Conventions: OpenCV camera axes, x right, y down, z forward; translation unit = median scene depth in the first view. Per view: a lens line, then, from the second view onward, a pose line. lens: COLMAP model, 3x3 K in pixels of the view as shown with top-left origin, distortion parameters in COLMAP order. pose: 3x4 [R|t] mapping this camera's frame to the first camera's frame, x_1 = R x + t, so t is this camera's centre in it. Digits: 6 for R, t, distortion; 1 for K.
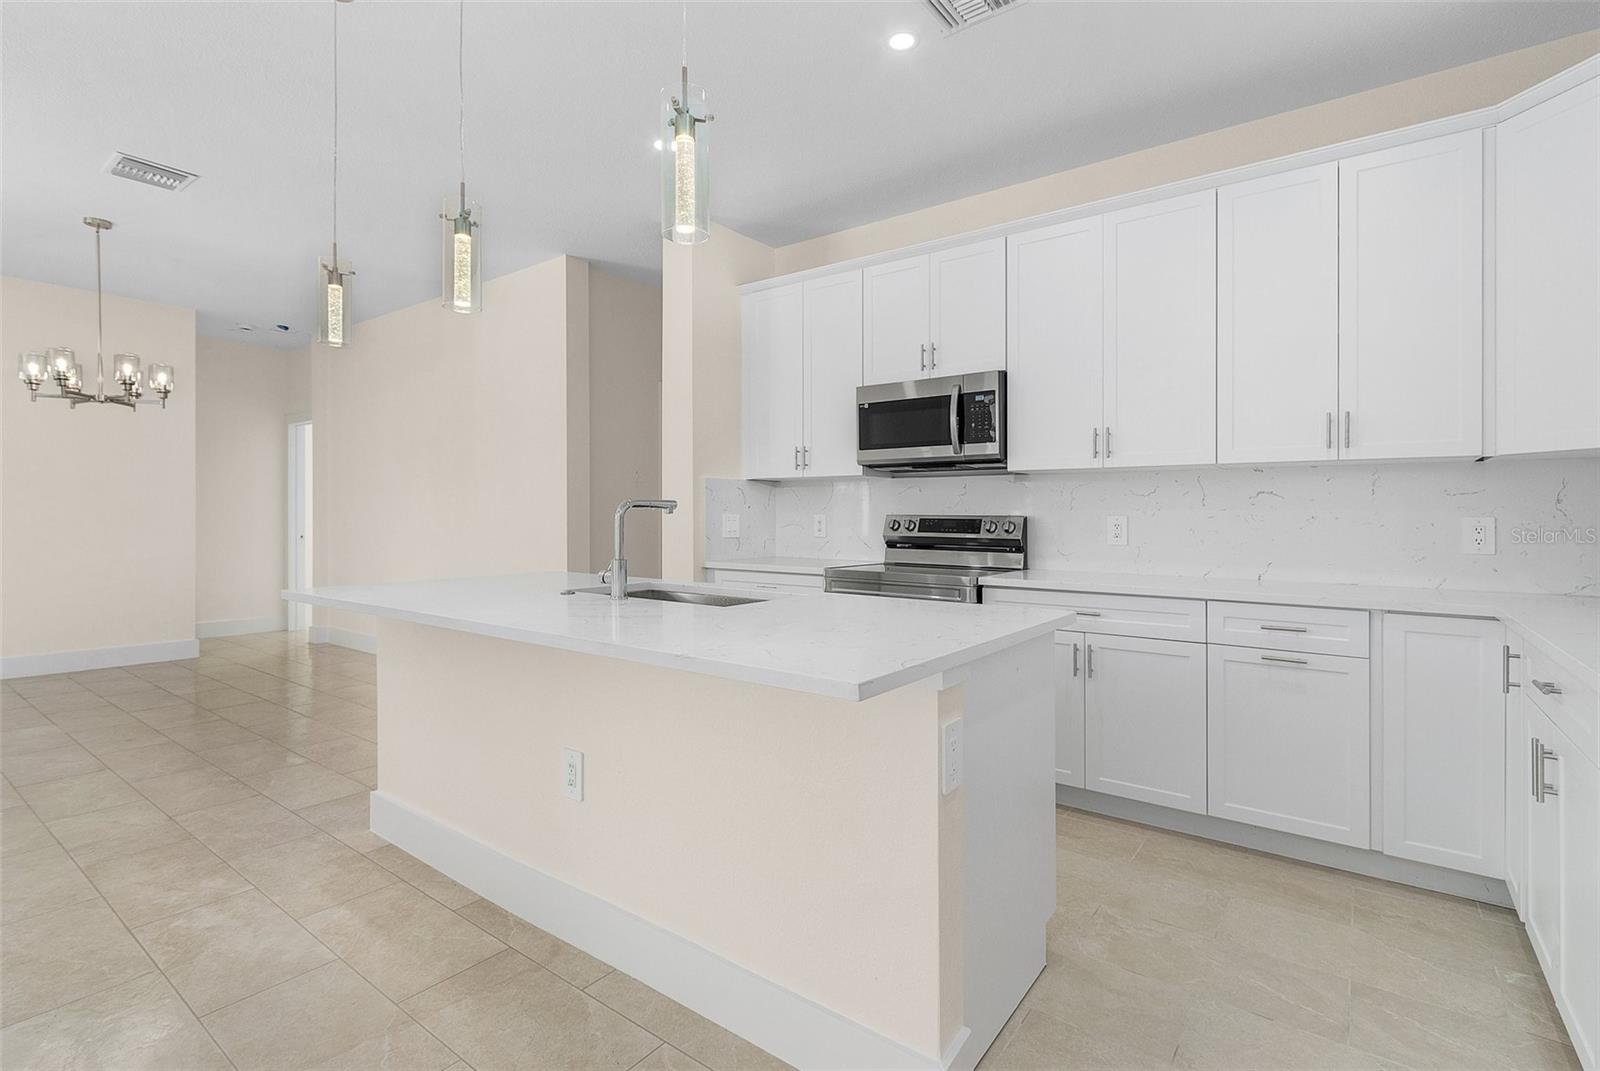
lens RADIAL K [[747.4, 0, 793.9], [0, 747.4, 514.2], [0, 0, 1]] dist [-0.001212, -0.000104]
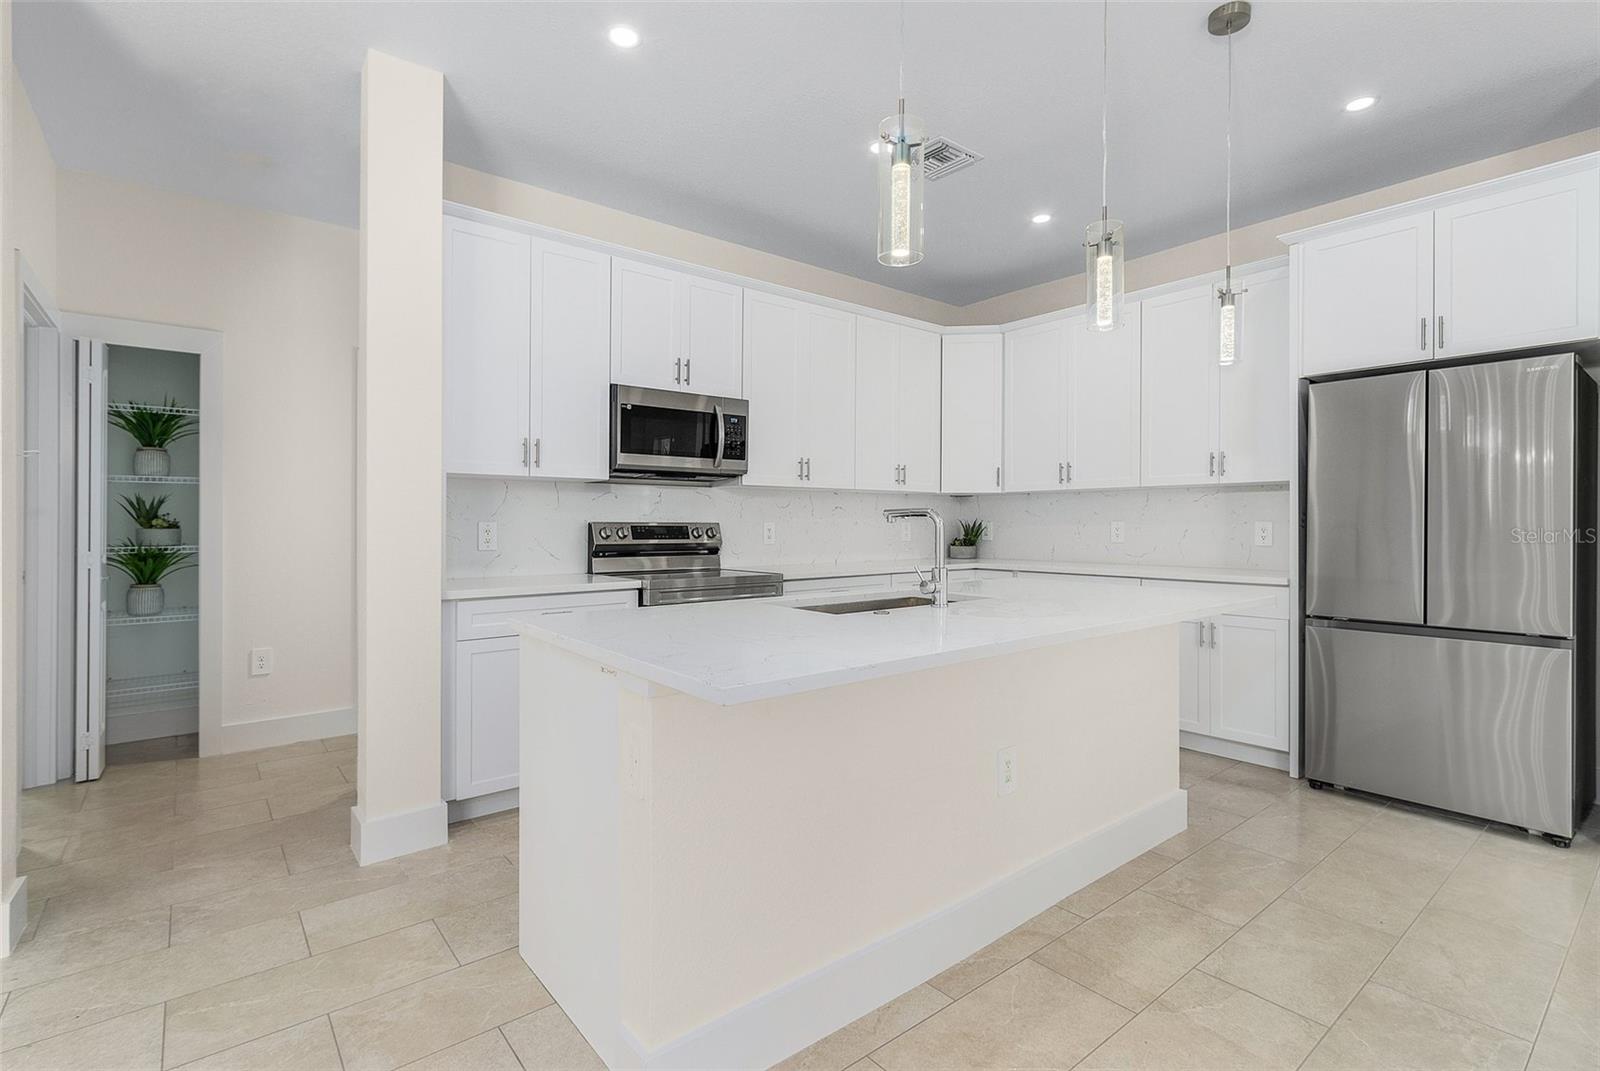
lens RADIAL K [[741.5, 0, 794.7], [0, 741.5, 523.3], [0, 0, 1]] dist [0.002074, -0.000113]
pose [[0.249027, -0.004924, 0.968484, -0.773849], [-0.001432, 0.999984, 0.005452, -0.003290], [-0.968496, -0.002745, 0.249016, 0.576944]]
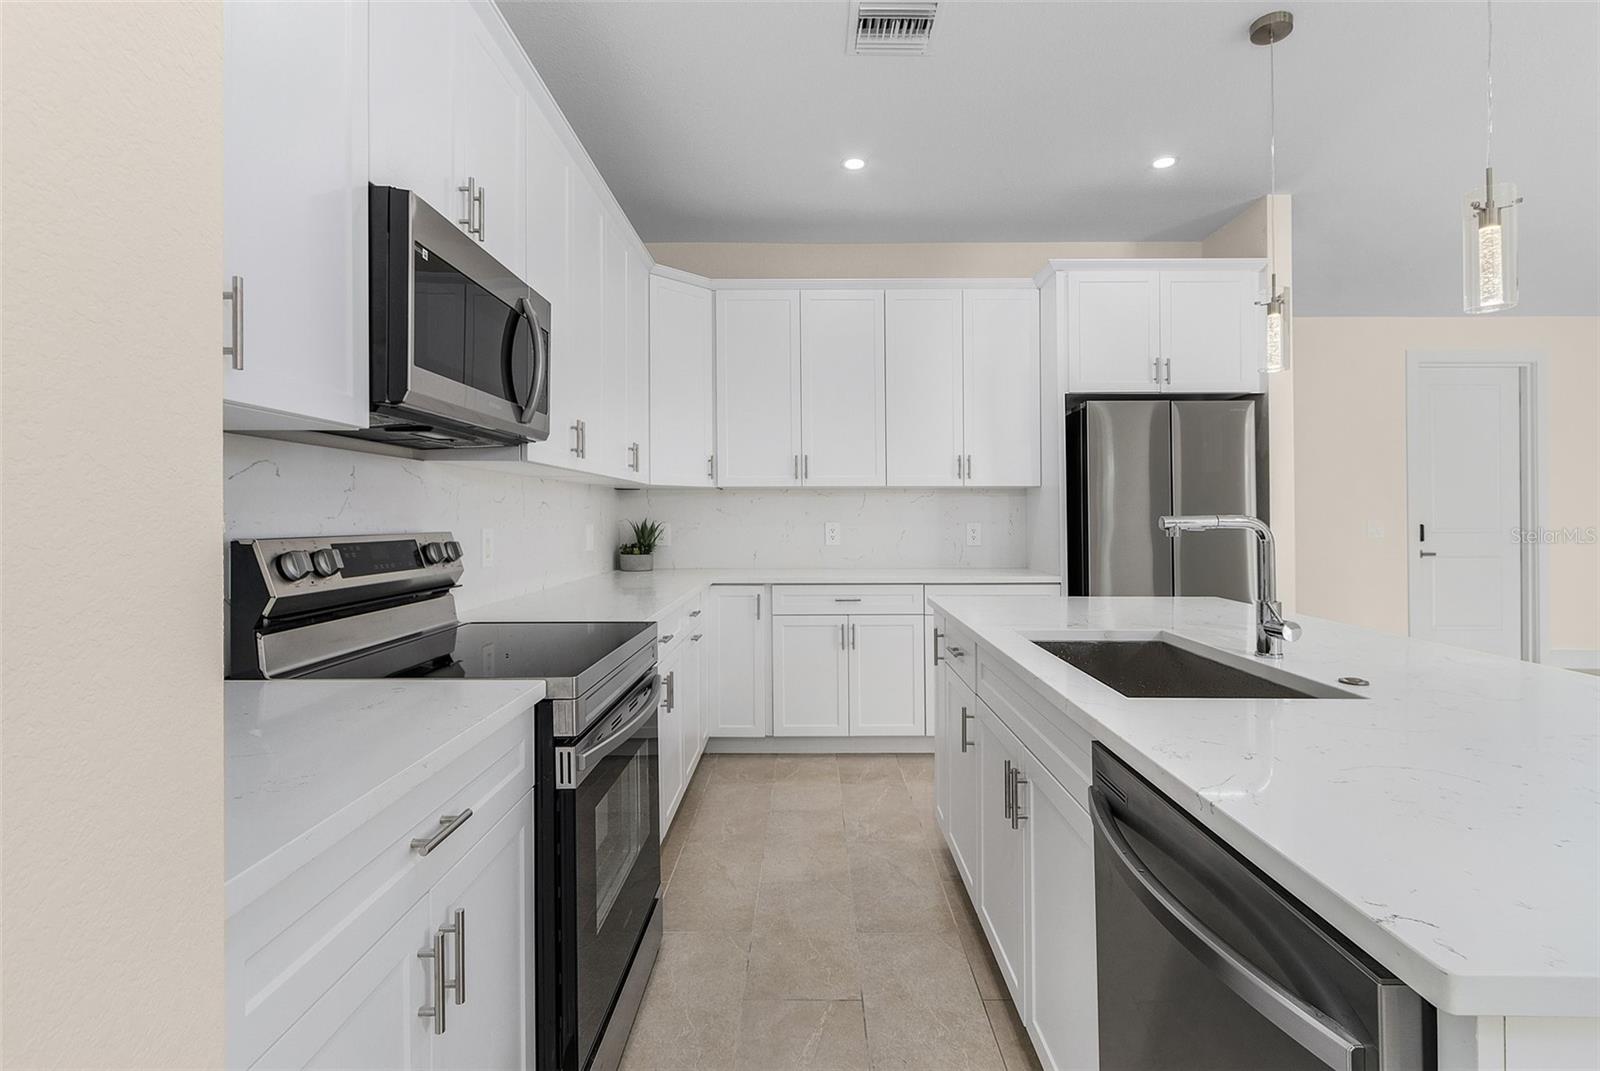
lens RADIAL K [[747.4, 0, 793.9], [0, 747.4, 514.2], [0, 0, 1]] dist [-0.001212, -0.000104]
pose [[-0.592466, -0.000889, 0.805595, -0.330093], [-0.003041, 0.999995, -0.001133, -0.011906], [-0.805590, -0.003121, -0.592466, 1.097206]]
